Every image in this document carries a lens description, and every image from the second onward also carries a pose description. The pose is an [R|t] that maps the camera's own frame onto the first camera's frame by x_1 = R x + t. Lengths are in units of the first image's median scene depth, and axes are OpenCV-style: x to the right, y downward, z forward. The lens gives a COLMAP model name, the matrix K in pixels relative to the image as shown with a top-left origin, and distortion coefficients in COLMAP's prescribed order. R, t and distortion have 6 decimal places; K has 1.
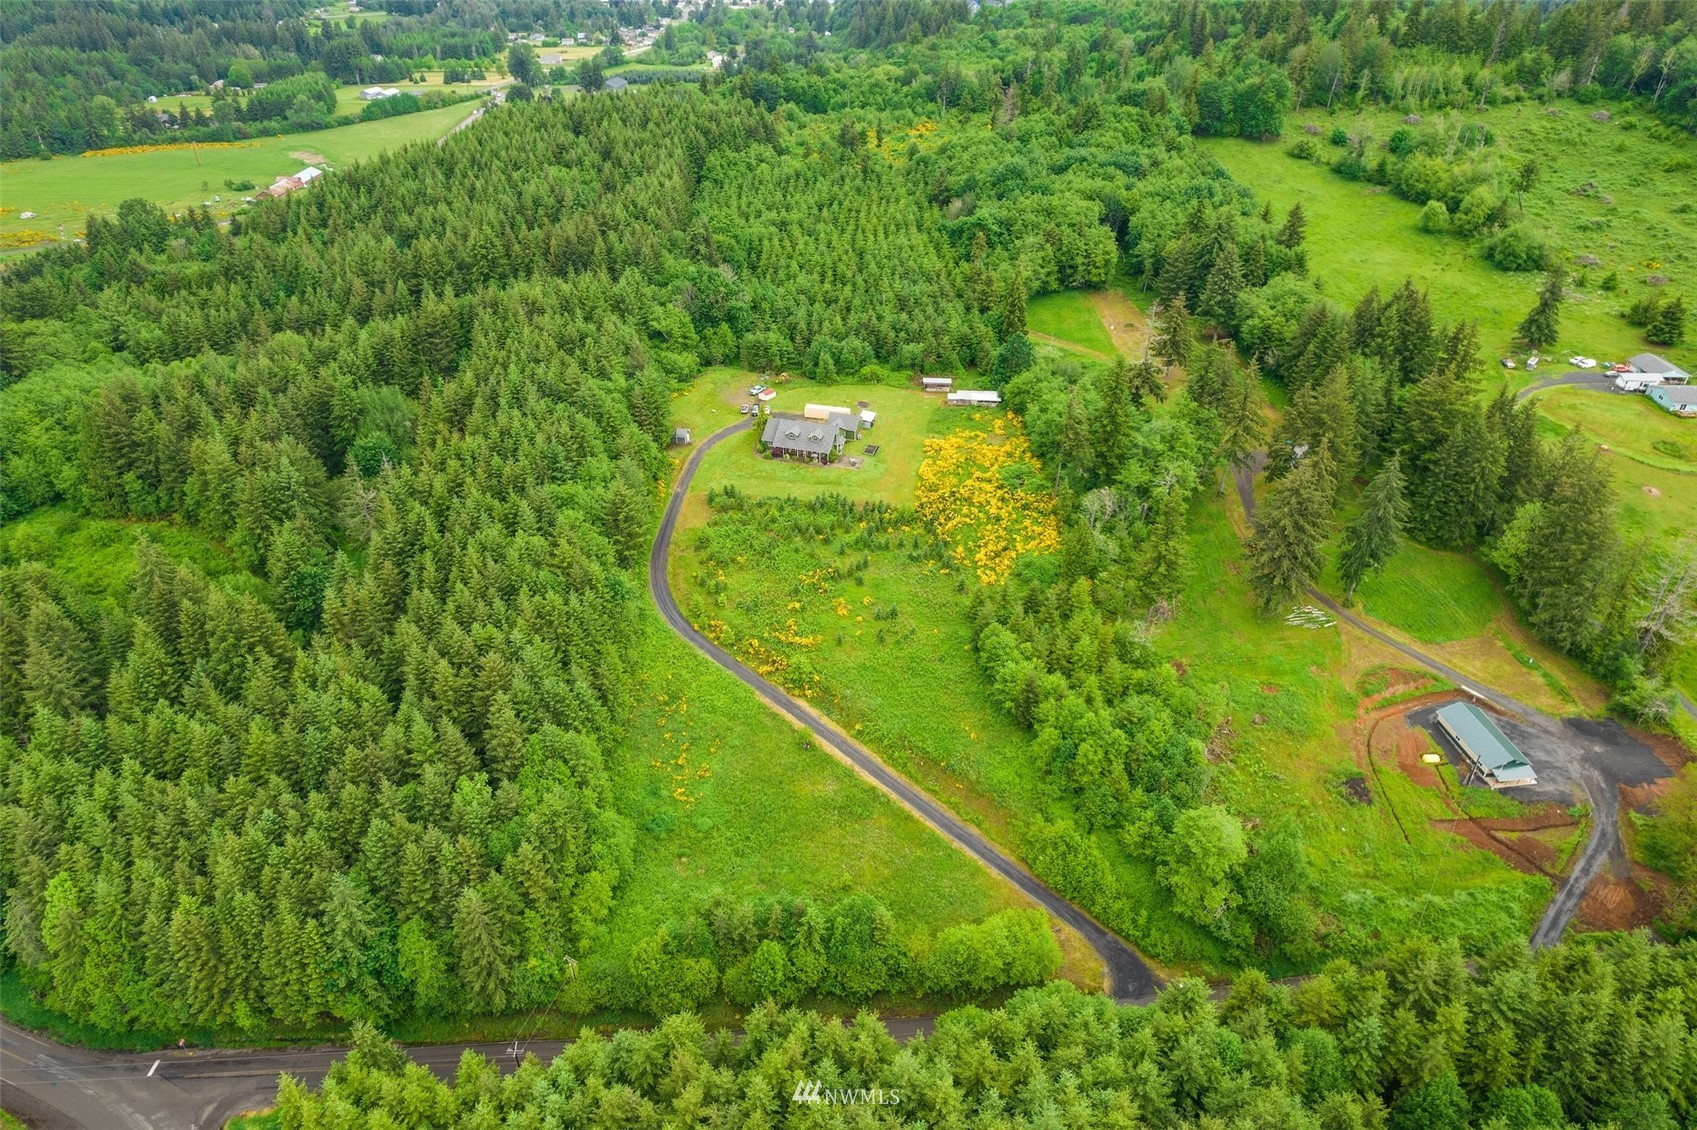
lens RADIAL K [[1113.8, 0, 848.5], [0, 1113.8, 565.0], [0, 0, 1]] dist [-0.083540, 0.082471]
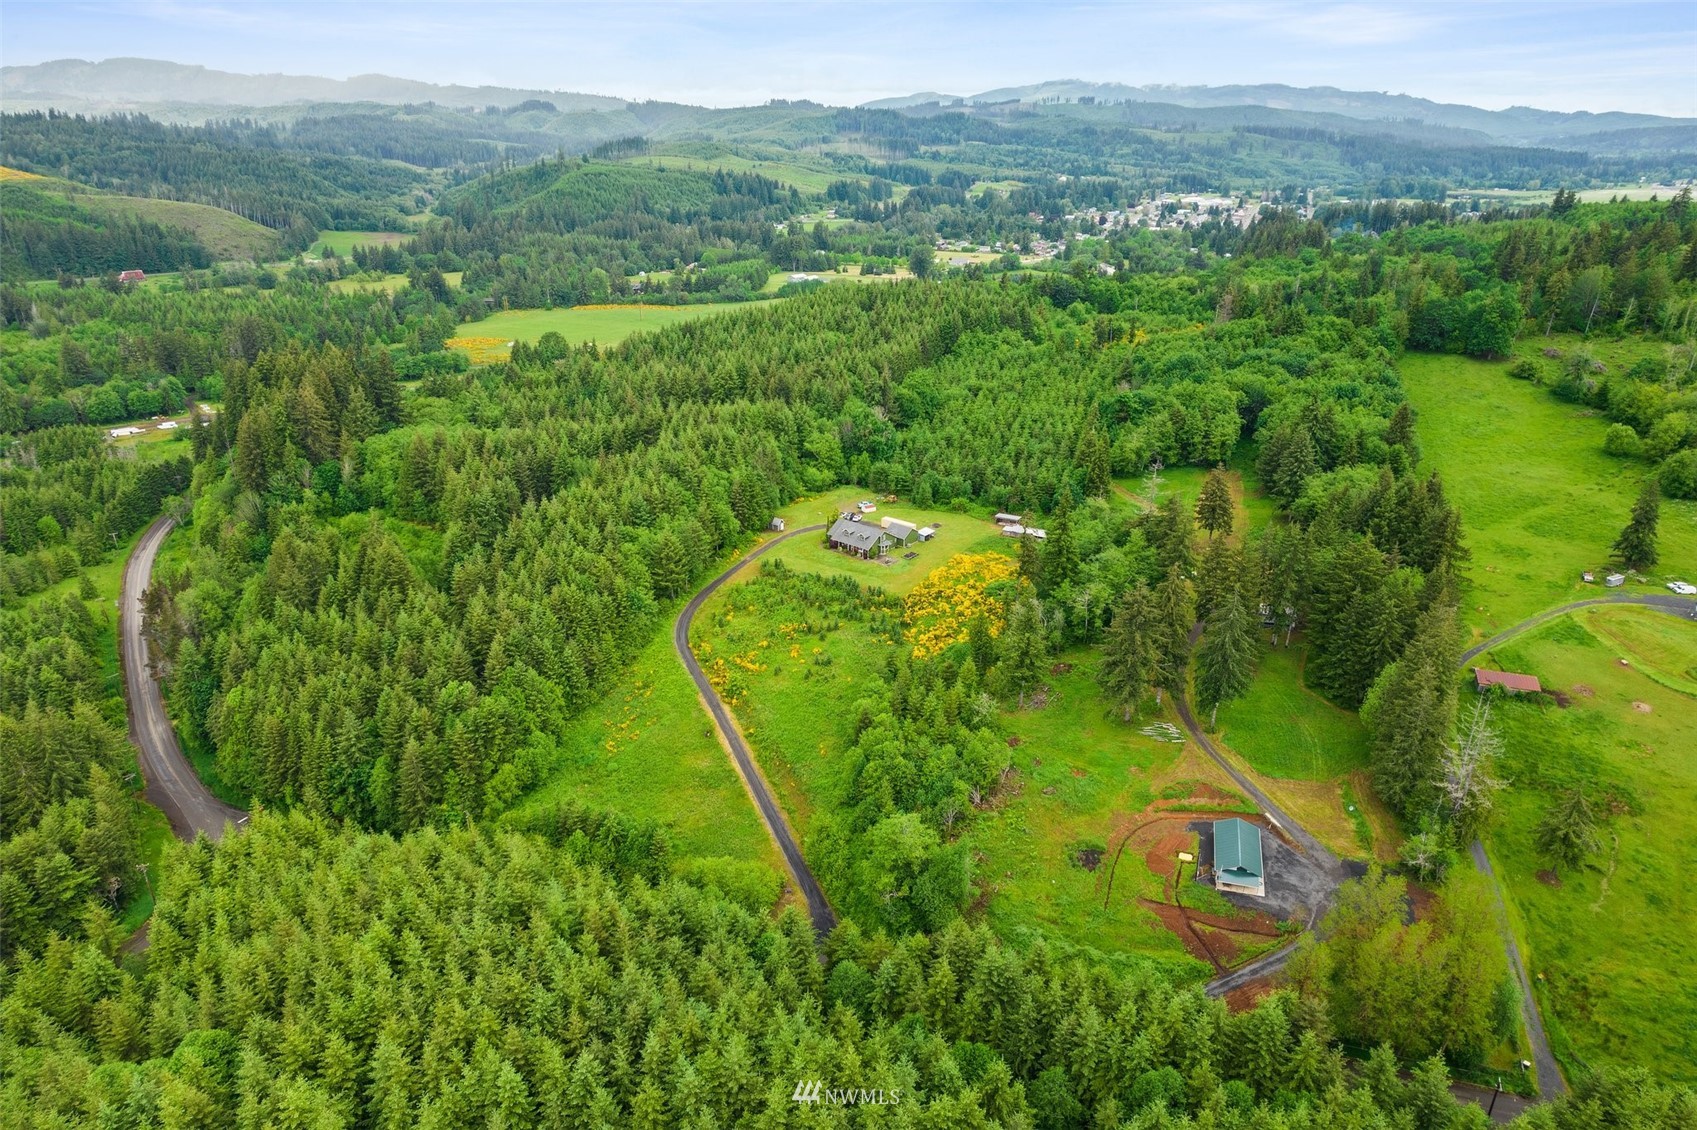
lens RADIAL K [[1113.8, 0, 848.5], [0, 1113.8, 565.0], [0, 0, 1]] dist [-0.083540, 0.082471]
pose [[0.910677, 0.150210, -0.384844, 0.373966], [-0.215237, 0.967649, -0.131640, 0.069568], [0.352620, 0.202714, 0.913546, -0.104045]]
